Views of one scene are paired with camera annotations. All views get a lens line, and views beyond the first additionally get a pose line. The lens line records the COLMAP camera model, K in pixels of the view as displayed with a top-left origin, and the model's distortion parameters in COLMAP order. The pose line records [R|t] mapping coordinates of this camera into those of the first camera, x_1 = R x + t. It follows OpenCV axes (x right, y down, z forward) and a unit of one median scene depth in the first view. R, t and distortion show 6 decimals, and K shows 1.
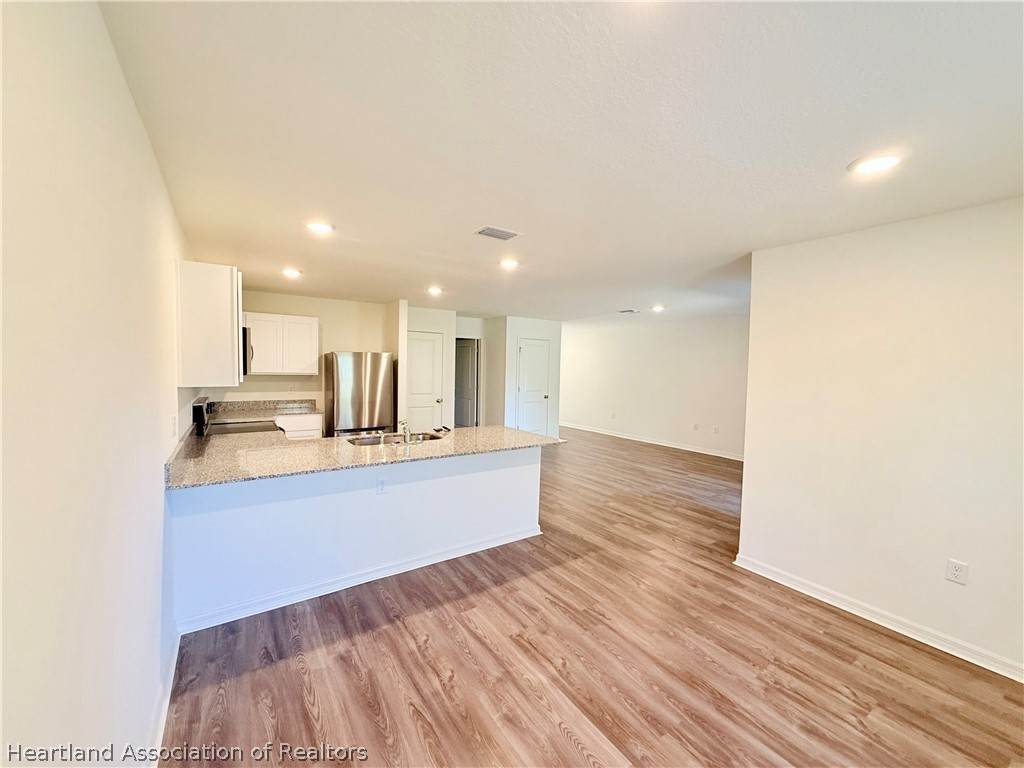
lens RADIAL K [[405.9, 0, 507.3], [0, 405.9, 382.7], [0, 0, 1]] dist [-0.000675, 0.000031]
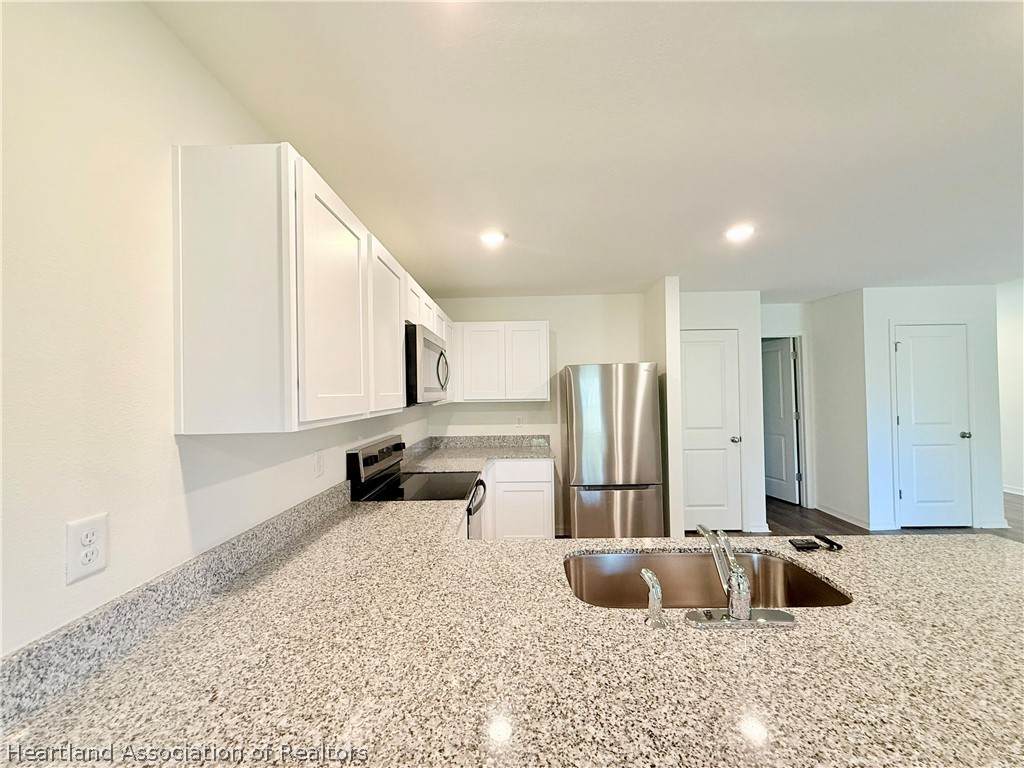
lens RADIAL K [[405.9, 0, 507.3], [0, 405.9, 382.7], [0, 0, 1]] dist [-0.000675, 0.000031]
pose [[0.820135, -0.047750, -0.570174, -0.219872], [0.012409, 0.997762, -0.065711, -0.009417], [0.572035, 0.046817, 0.818892, 0.669972]]
